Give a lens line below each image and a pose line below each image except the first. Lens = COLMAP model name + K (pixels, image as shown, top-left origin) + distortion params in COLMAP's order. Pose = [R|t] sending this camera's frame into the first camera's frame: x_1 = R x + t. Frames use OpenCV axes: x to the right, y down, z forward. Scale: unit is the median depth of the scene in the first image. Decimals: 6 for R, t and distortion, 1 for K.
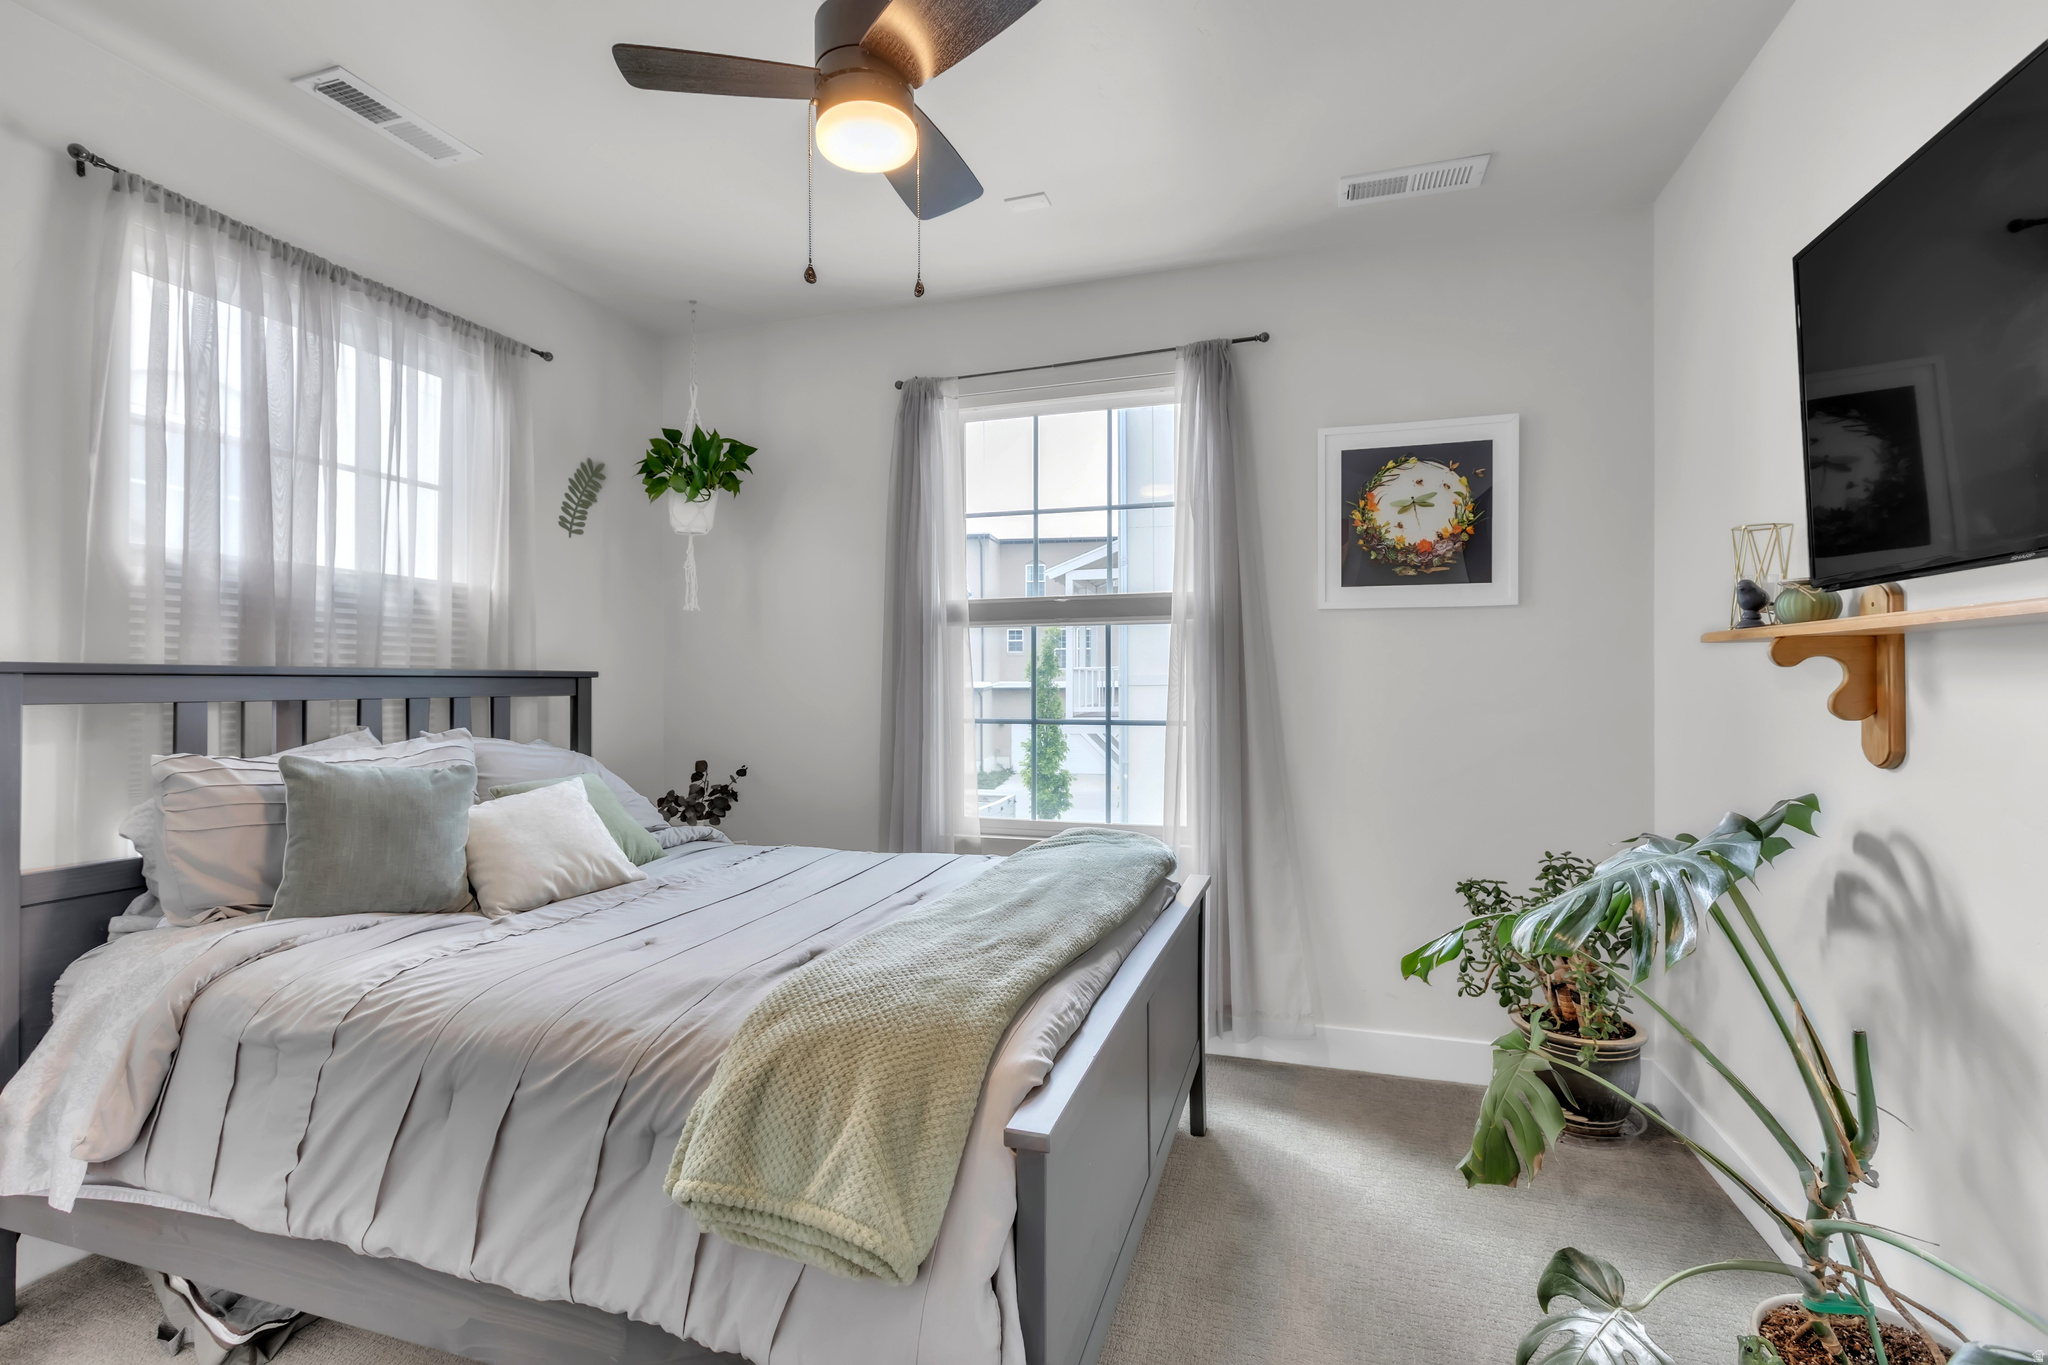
lens RADIAL K [[929.6, 0, 1026.5], [0, 929.6, 680.8], [0, 0, 1]] dist [-0.003420, -0.000088]
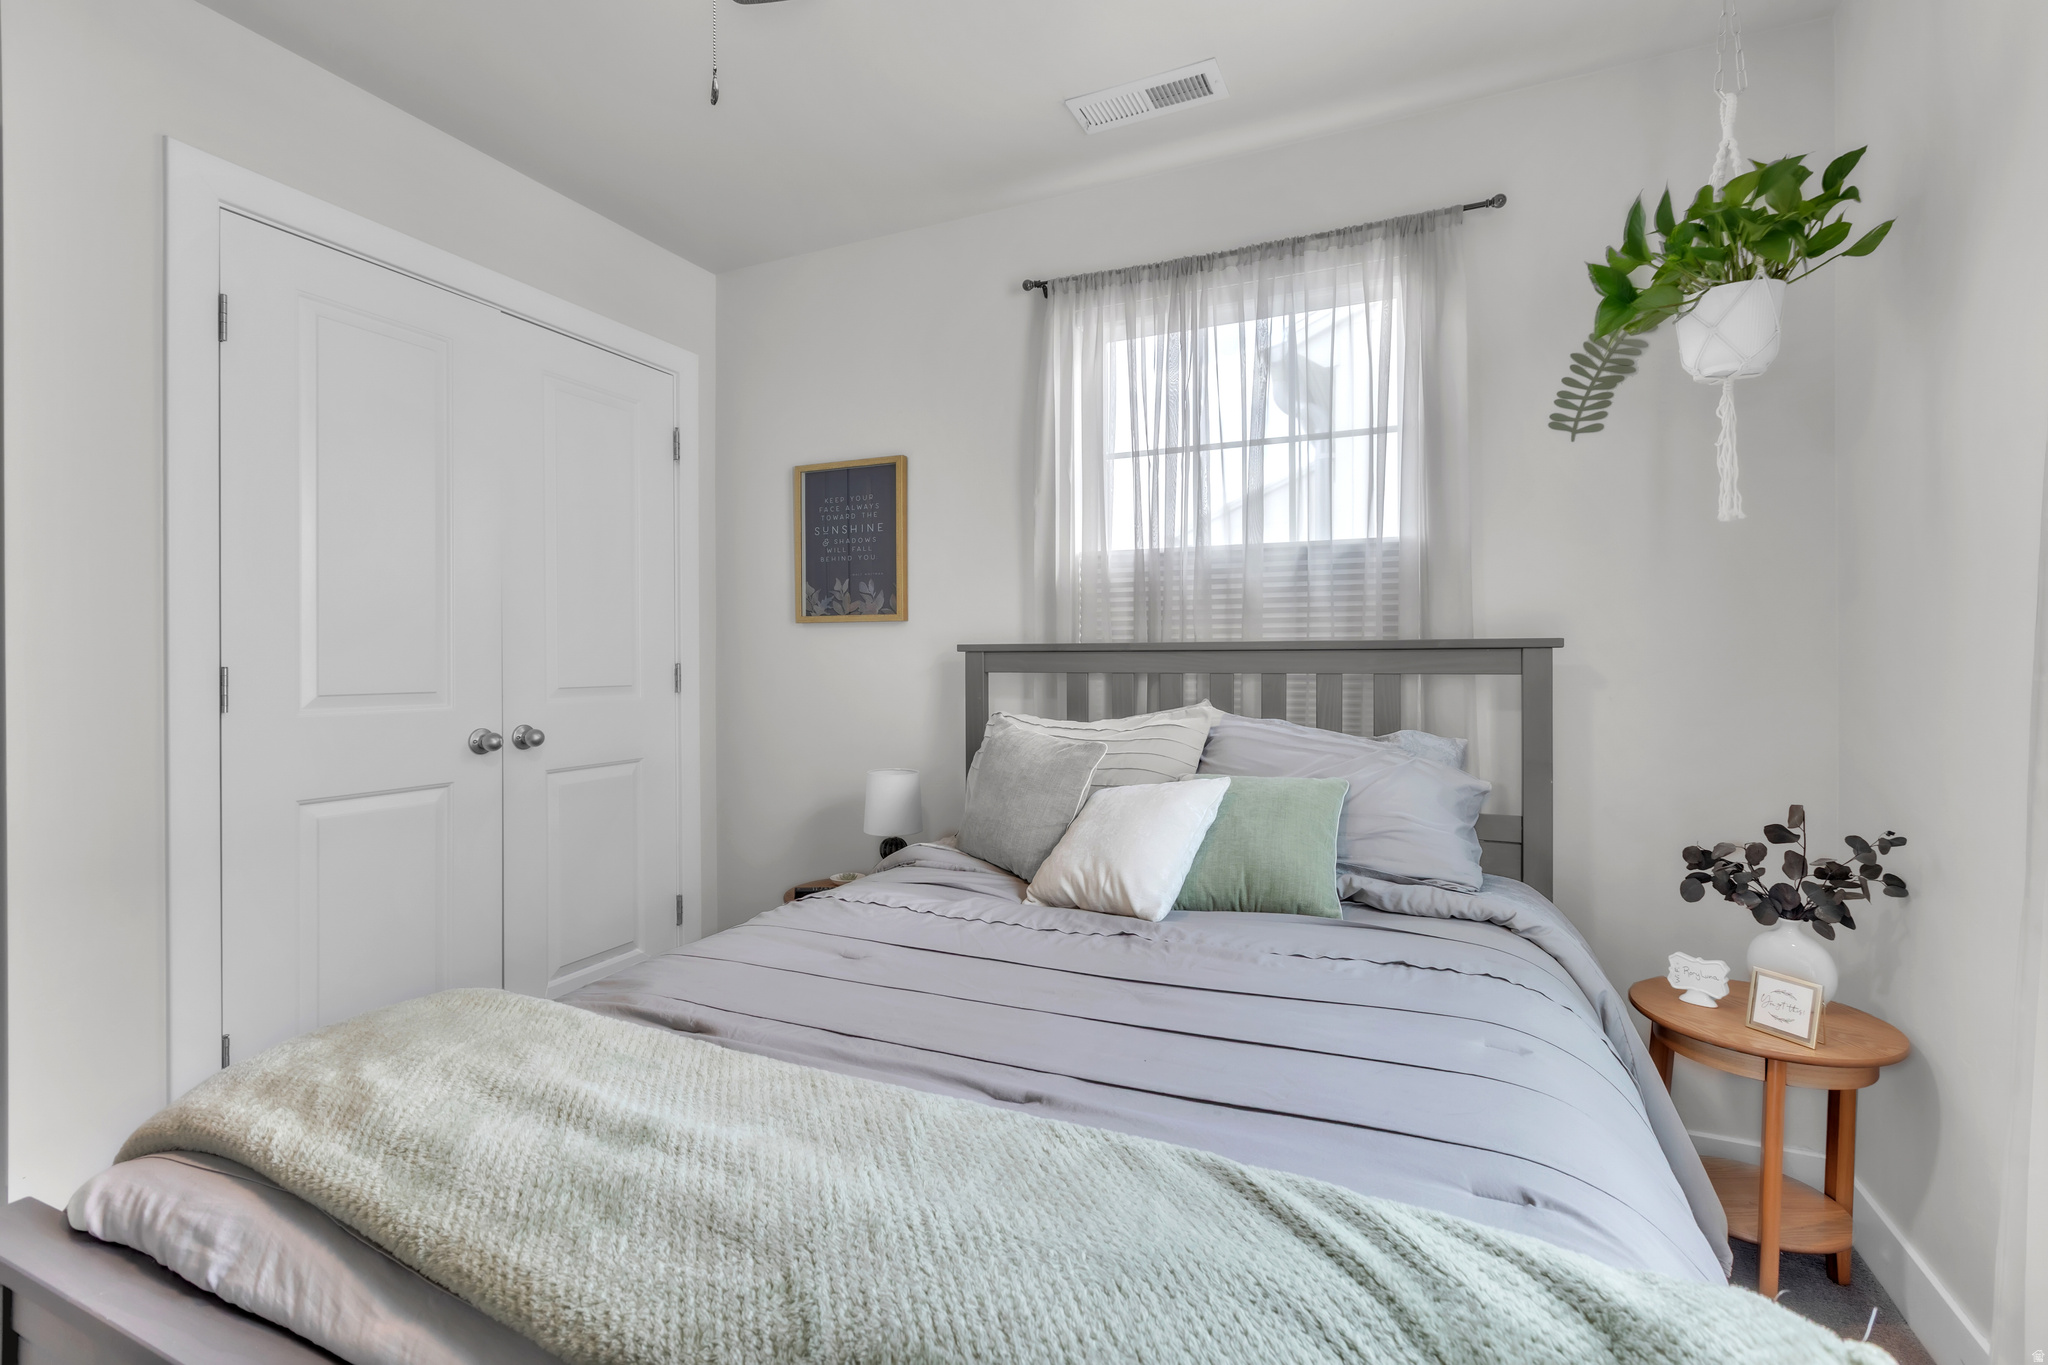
lens RADIAL K [[929.6, 0, 1022.1], [0, 929.6, 667.4], [0, 0, 1]] dist [-0.003420, -0.000088]
pose [[-0.131684, 0.005813, -0.991275, 0.269638], [0.003751, 0.999979, 0.005366, 0.006465], [0.991285, -0.003011, -0.131703, 0.798050]]
